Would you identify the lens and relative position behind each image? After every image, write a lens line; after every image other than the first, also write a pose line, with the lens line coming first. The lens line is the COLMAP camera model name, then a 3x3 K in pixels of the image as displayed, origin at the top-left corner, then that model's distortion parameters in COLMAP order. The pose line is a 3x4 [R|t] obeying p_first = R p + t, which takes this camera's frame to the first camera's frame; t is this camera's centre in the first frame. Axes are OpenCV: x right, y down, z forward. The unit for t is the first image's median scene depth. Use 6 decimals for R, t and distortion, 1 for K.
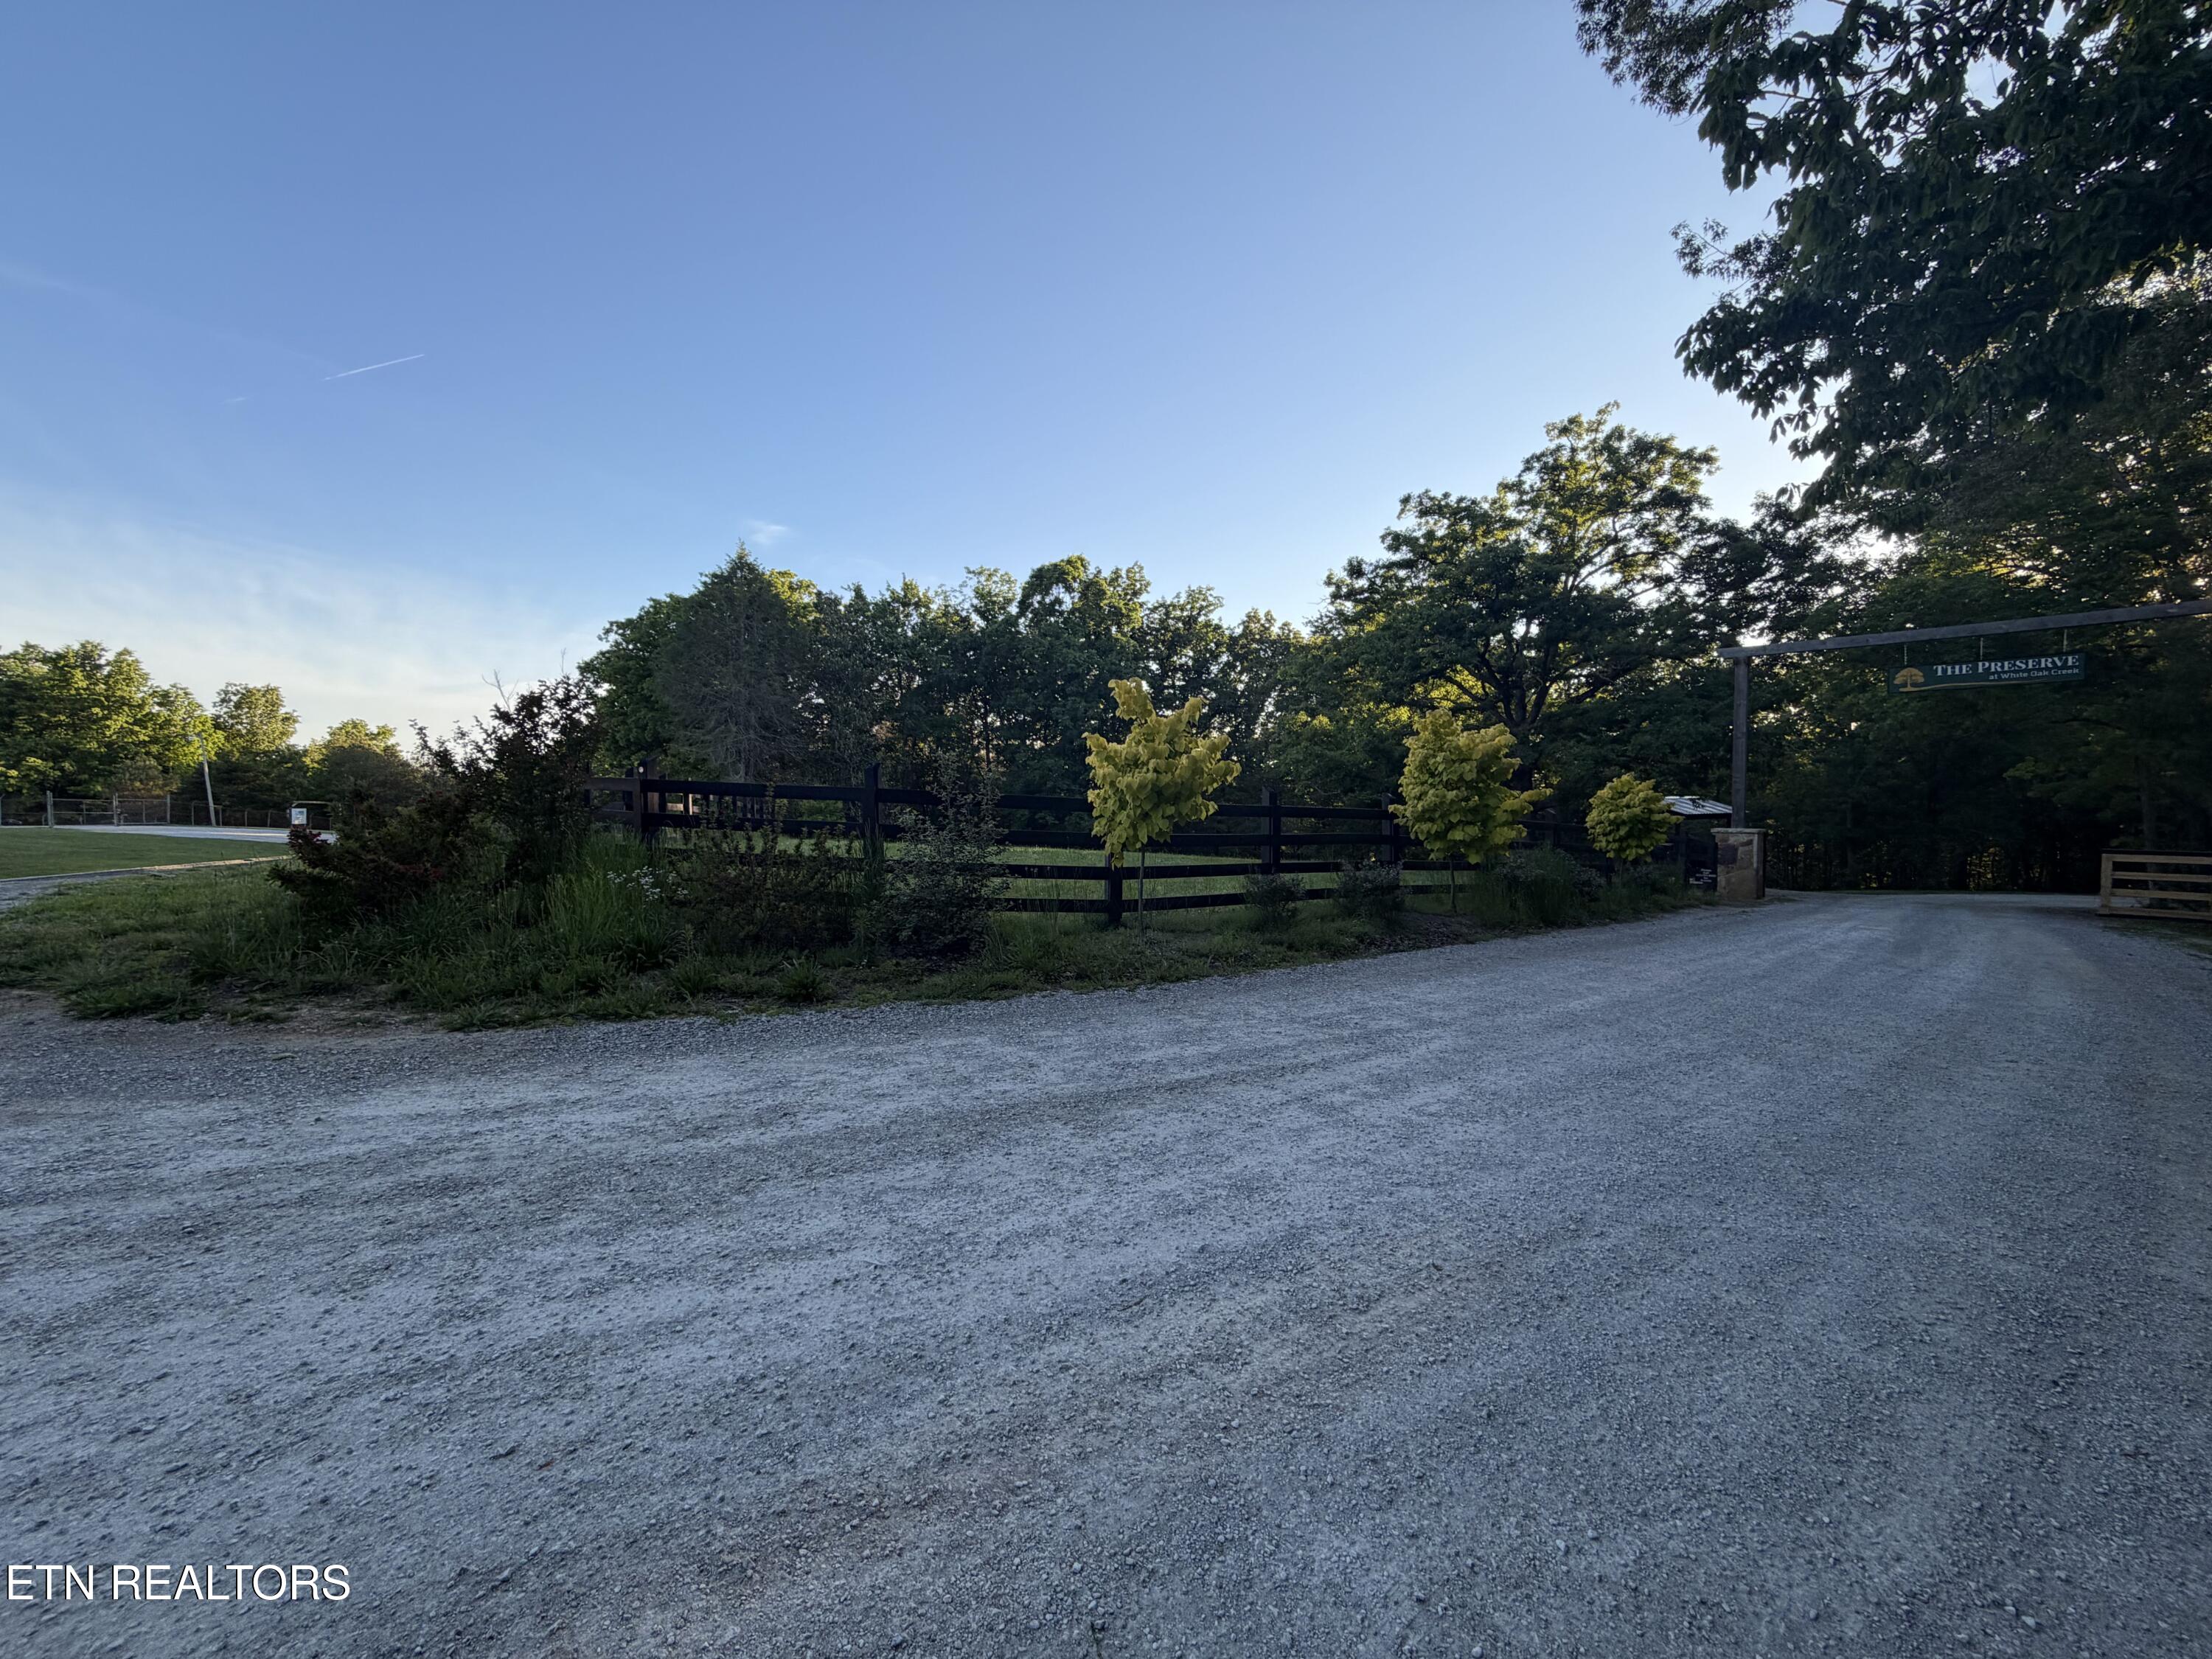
lens RADIAL K [[883.7, 0, 1099.4], [0, 883.7, 819.8], [0, 0, 1]] dist [-0.000026, -0.000126]
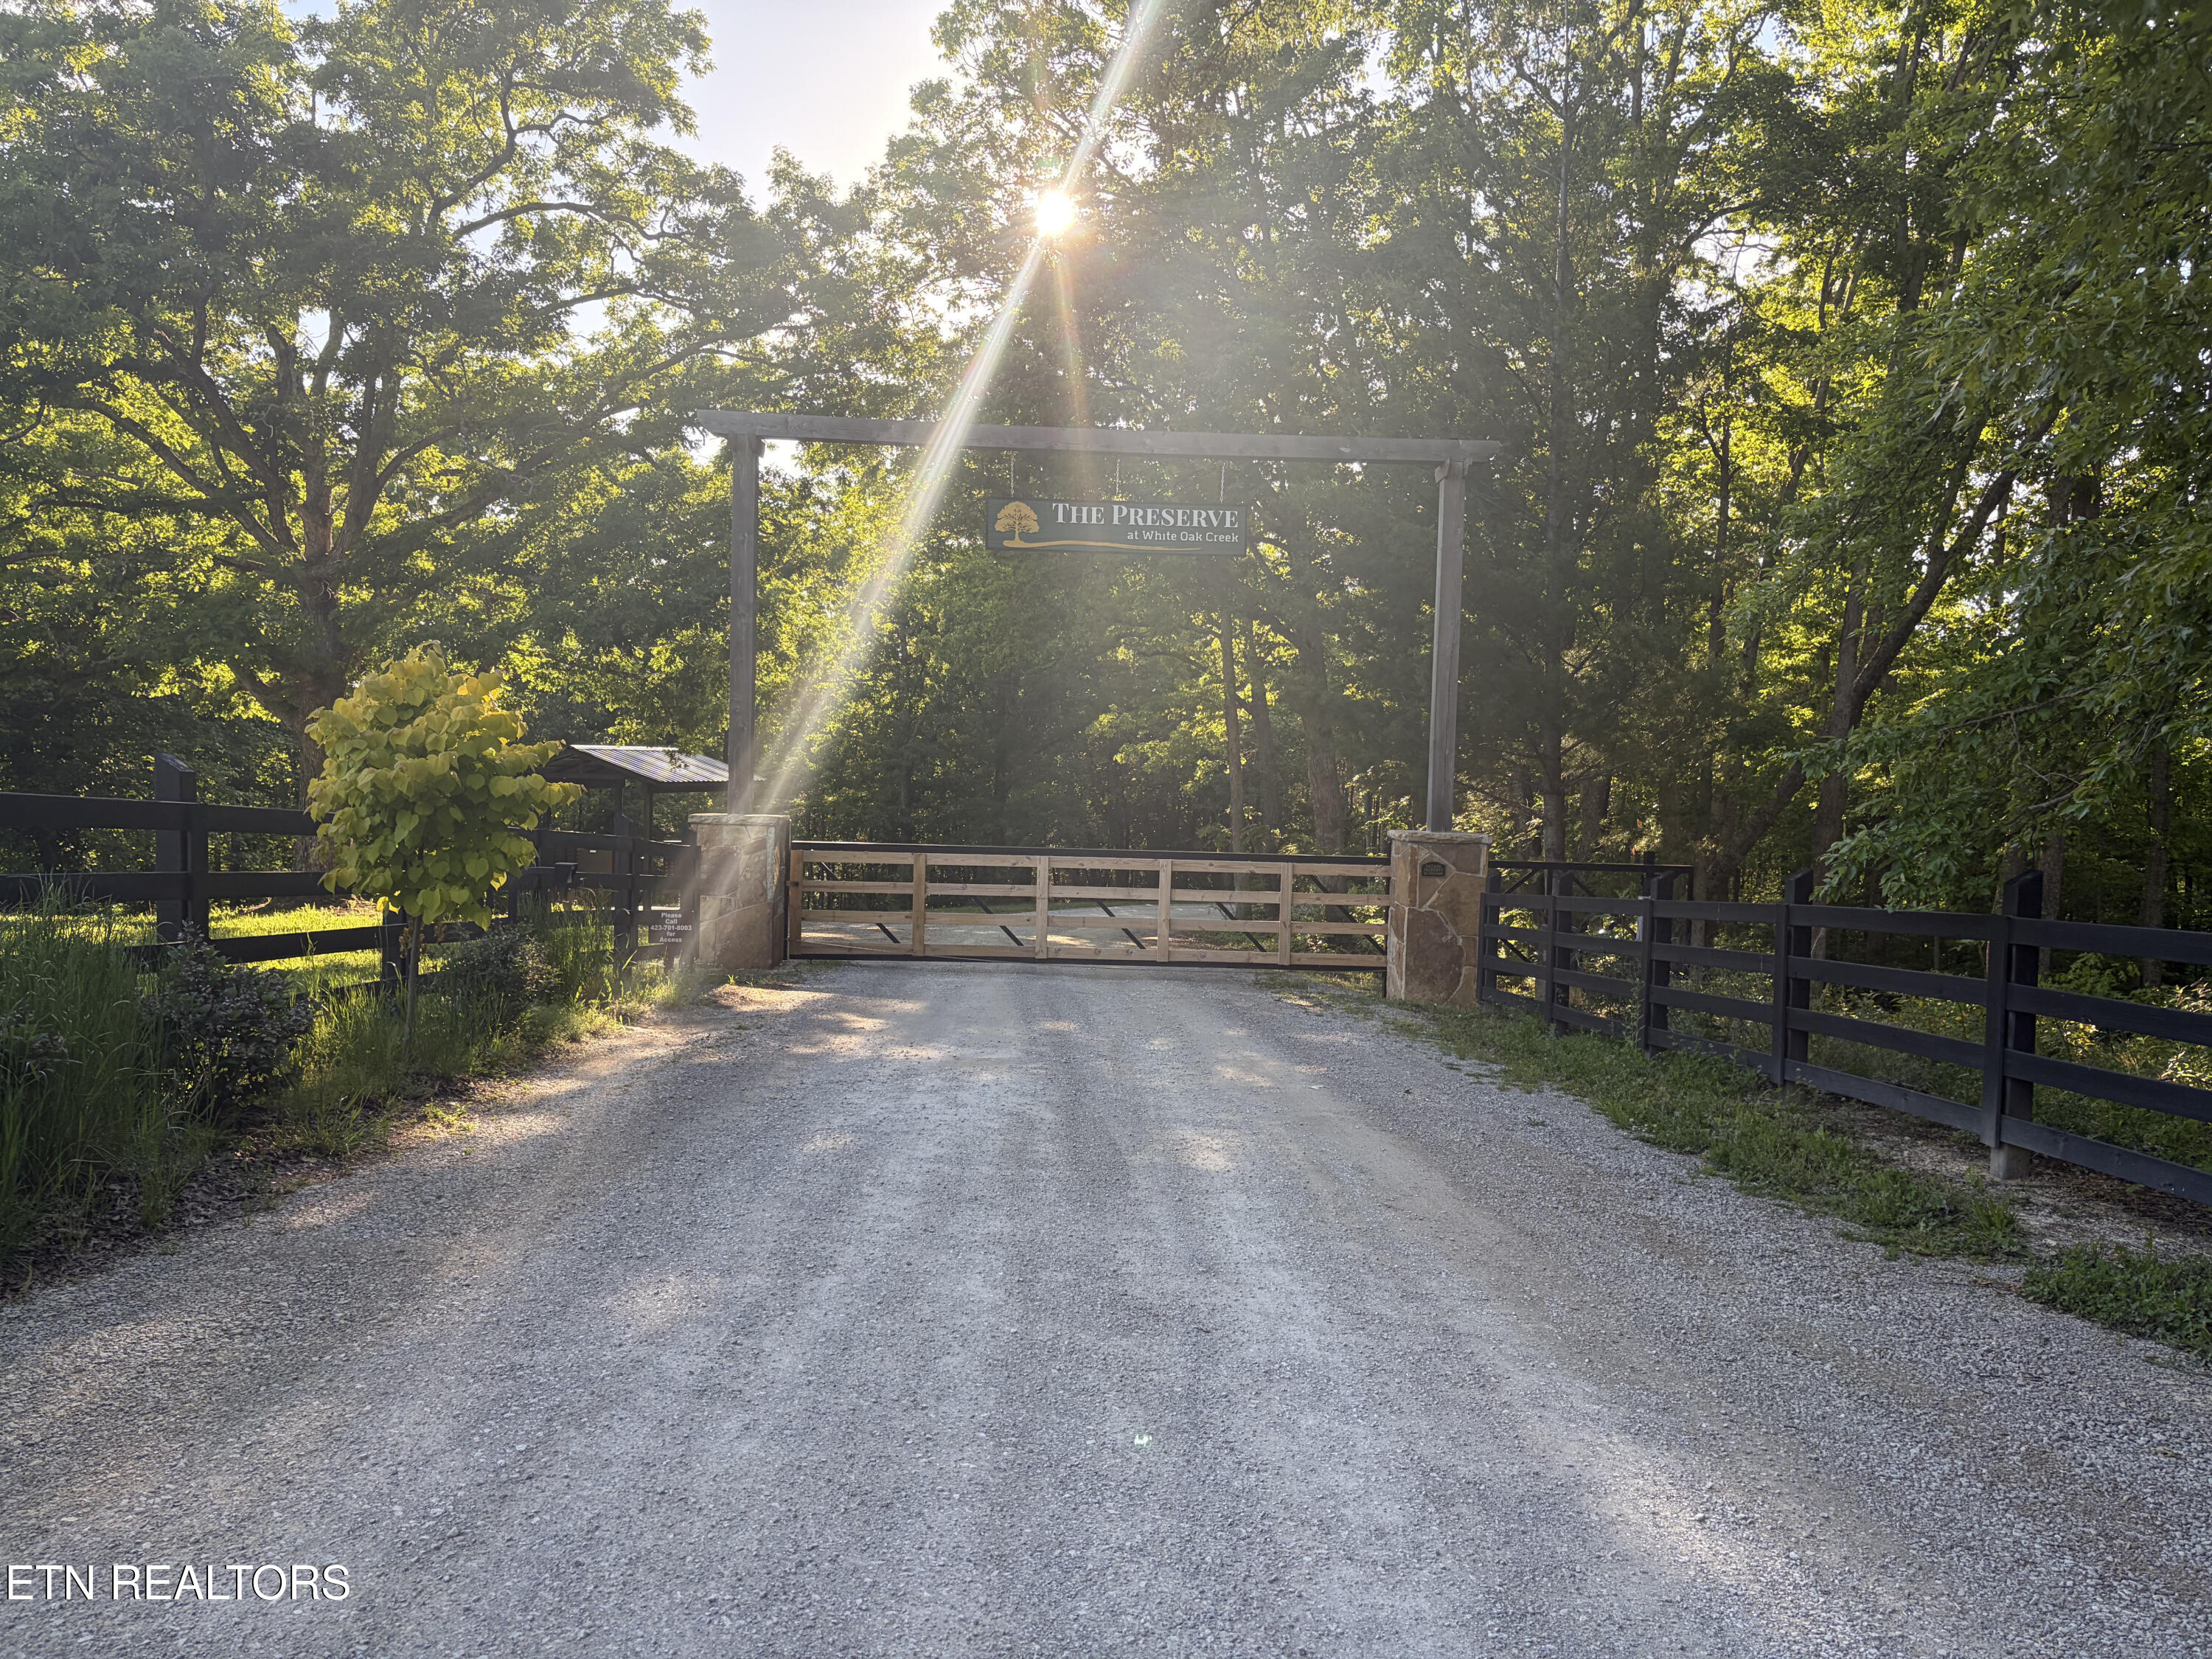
lens RADIAL K [[1729.1, 0, 1106.0], [0, 1729.1, 829.5], [0, 0, 1]] dist [0.077613, -0.001240]
pose [[0.676583, -0.004460, 0.736353, 0.139170], [-0.013833, 0.999728, 0.018765, -0.001035], [-0.736237, -0.022882, 0.676337, 0.183955]]
